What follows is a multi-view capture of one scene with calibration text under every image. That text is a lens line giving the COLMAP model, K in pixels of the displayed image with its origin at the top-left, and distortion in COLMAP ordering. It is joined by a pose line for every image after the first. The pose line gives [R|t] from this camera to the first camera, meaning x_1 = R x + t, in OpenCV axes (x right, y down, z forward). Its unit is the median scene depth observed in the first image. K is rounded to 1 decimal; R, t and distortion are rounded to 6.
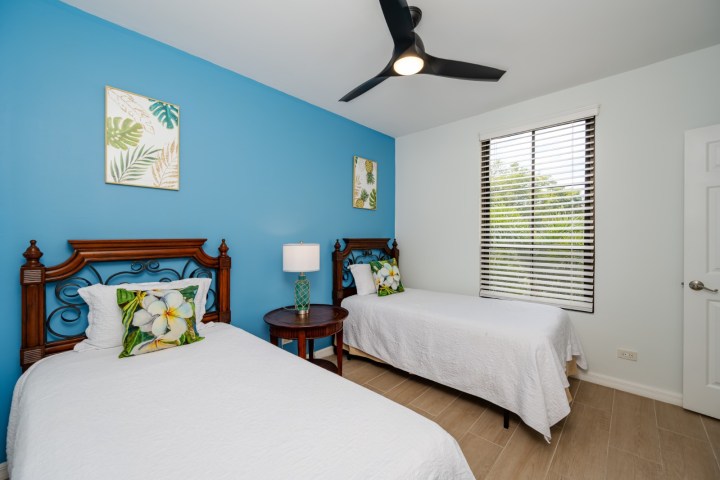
lens RADIAL K [[282.4, 0, 375.5], [0, 282.4, 235.2], [0, 0, 1]] dist [-0.003617, -0.000505]
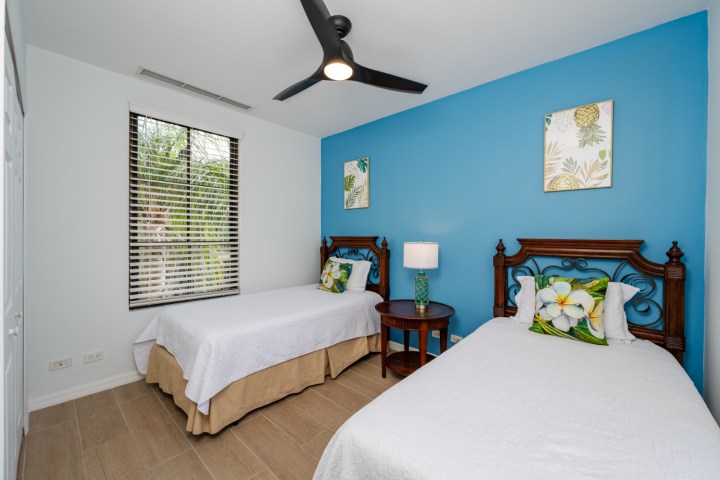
lens RADIAL K [[282.4, 0, 375.0], [0, 282.4, 238.8], [0, 0, 1]] dist [-0.003617, -0.000505]
pose [[0.038625, 0.012717, -0.999173, 0.785451], [-0.000080, 0.999919, 0.012723, 0.004408], [0.999254, -0.000412, 0.038623, 0.782304]]
